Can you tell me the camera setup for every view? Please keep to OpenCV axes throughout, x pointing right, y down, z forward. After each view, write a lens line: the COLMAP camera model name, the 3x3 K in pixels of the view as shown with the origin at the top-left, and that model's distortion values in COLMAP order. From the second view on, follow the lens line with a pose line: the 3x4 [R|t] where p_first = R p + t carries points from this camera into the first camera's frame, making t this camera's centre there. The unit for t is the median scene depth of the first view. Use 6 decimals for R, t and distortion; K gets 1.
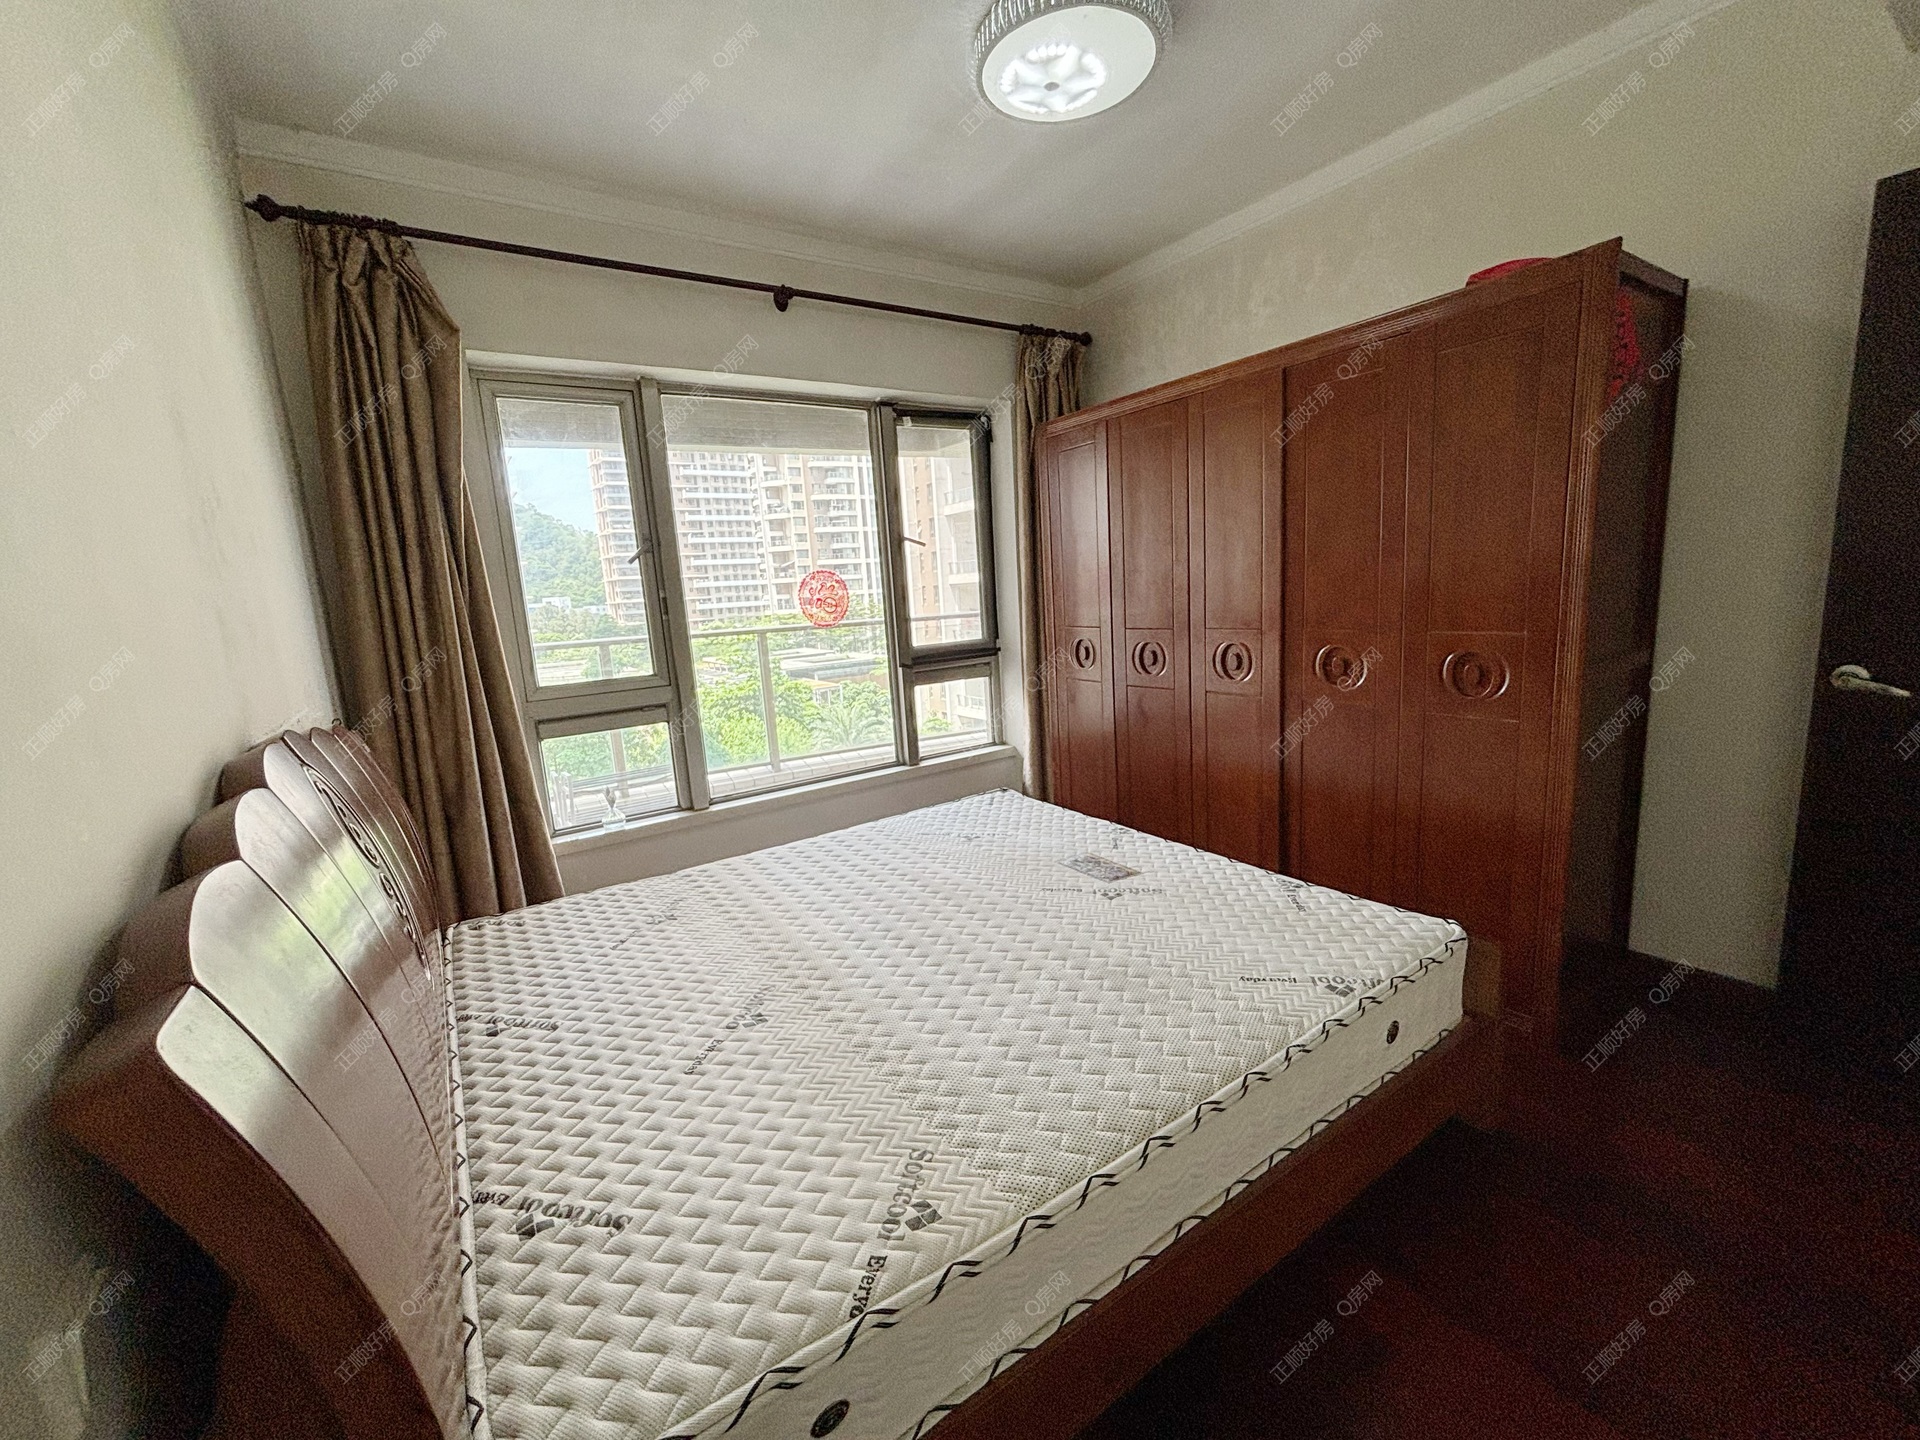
lens RADIAL K [[777.9, 0, 970.6], [0, 777.9, 730.0], [0, 0, 1]] dist [0.000170, -0.000119]
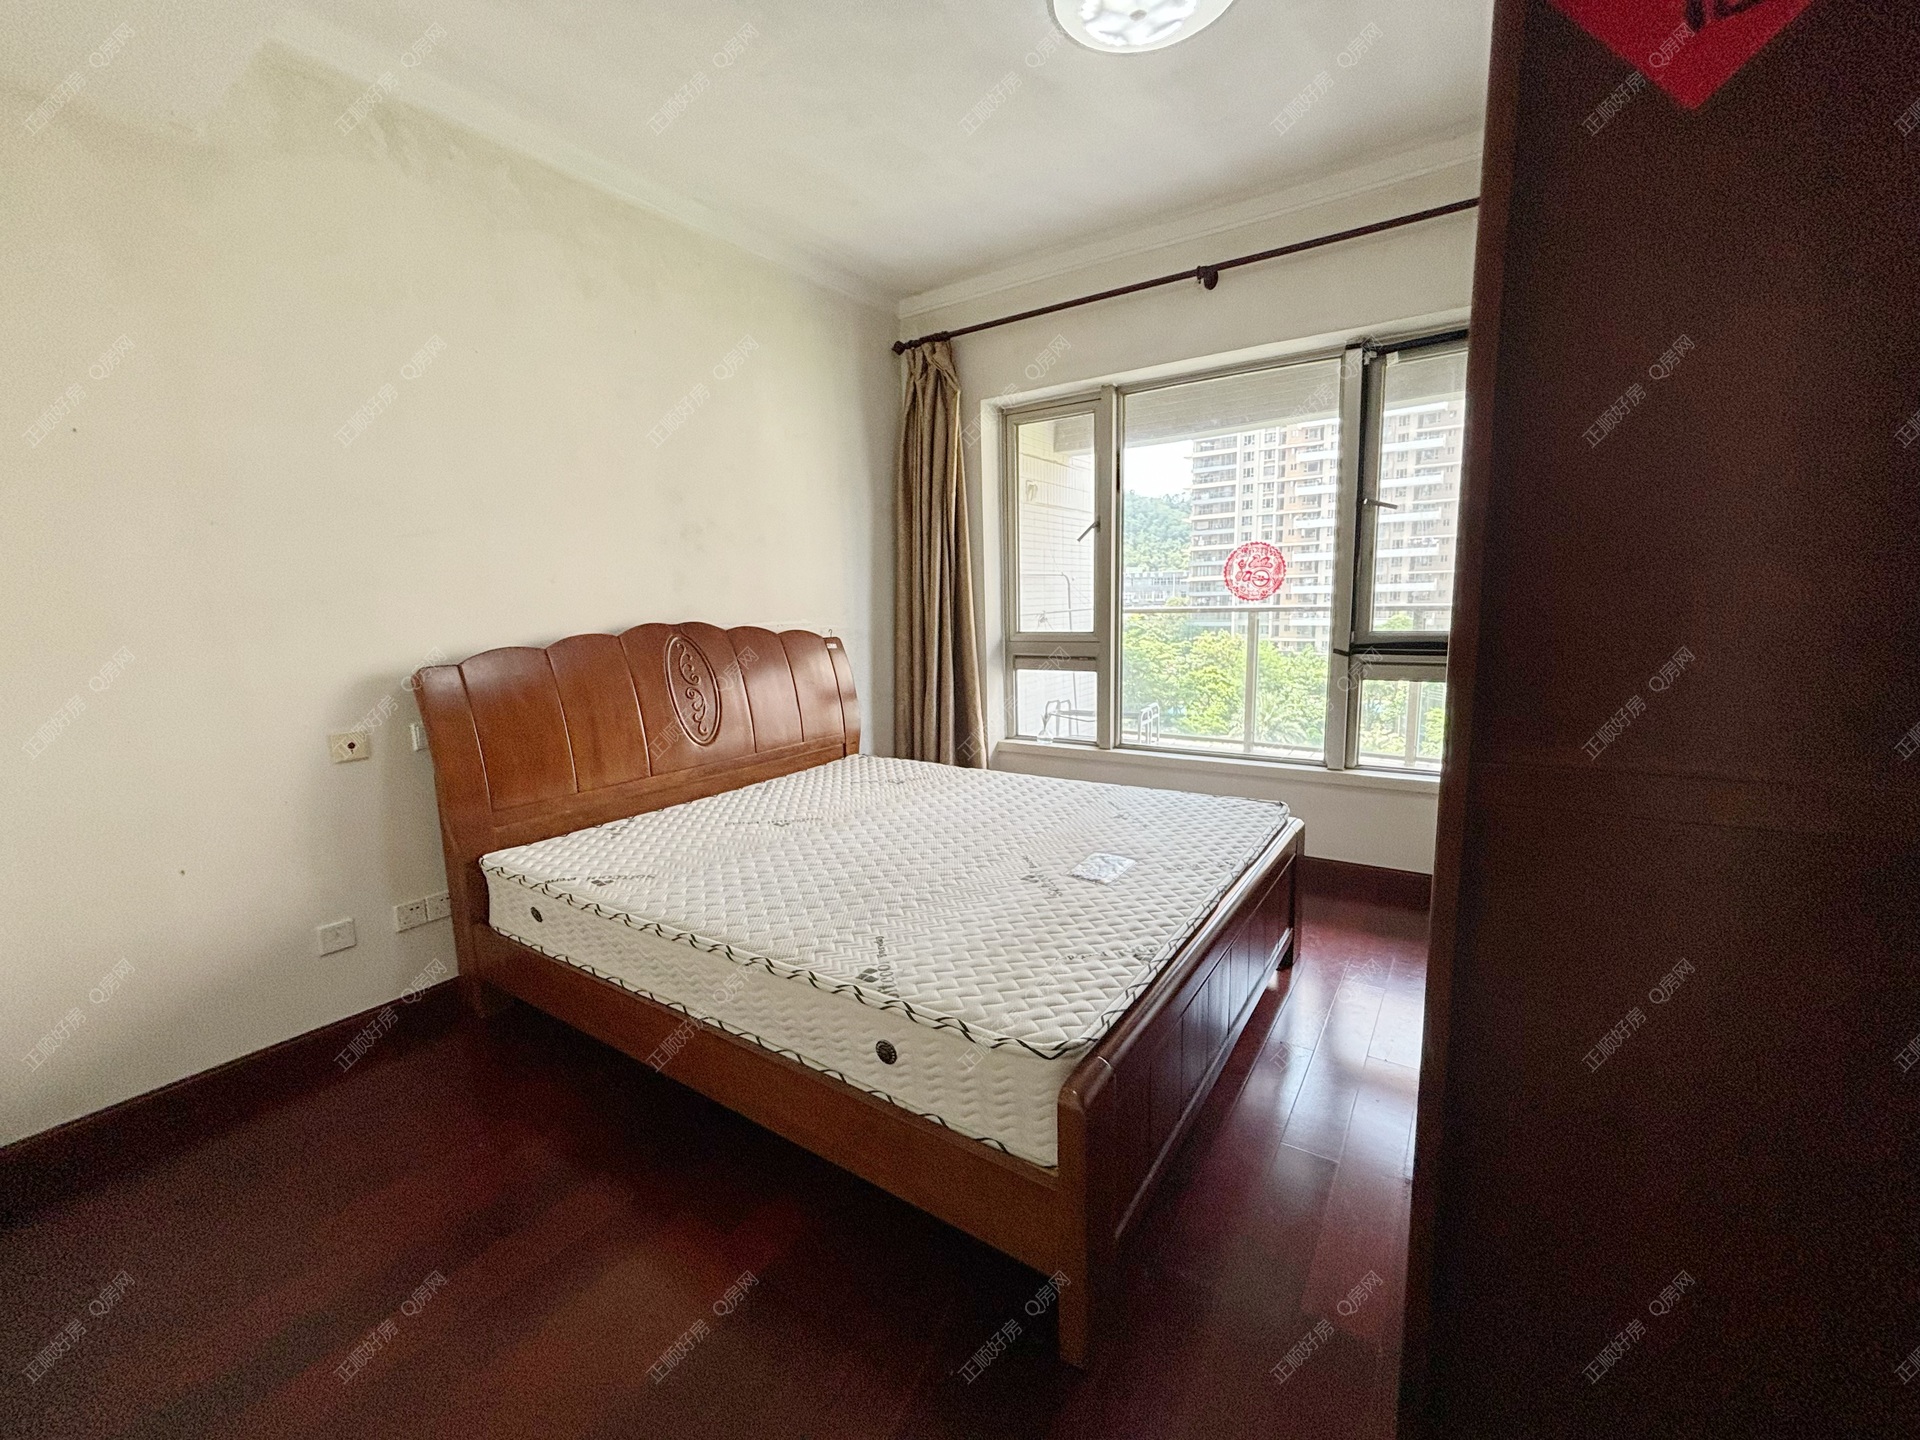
lens RADIAL K [[777.9, 0, 961.4], [0, 777.9, 737.8], [0, 0, 1]] dist [0.000170, -0.000119]
pose [[0.377284, 0.212264, -0.901444, 0.668273], [-0.168924, 0.972822, 0.158371, -0.068548], [0.910561, 0.092525, 0.402887, 0.334722]]
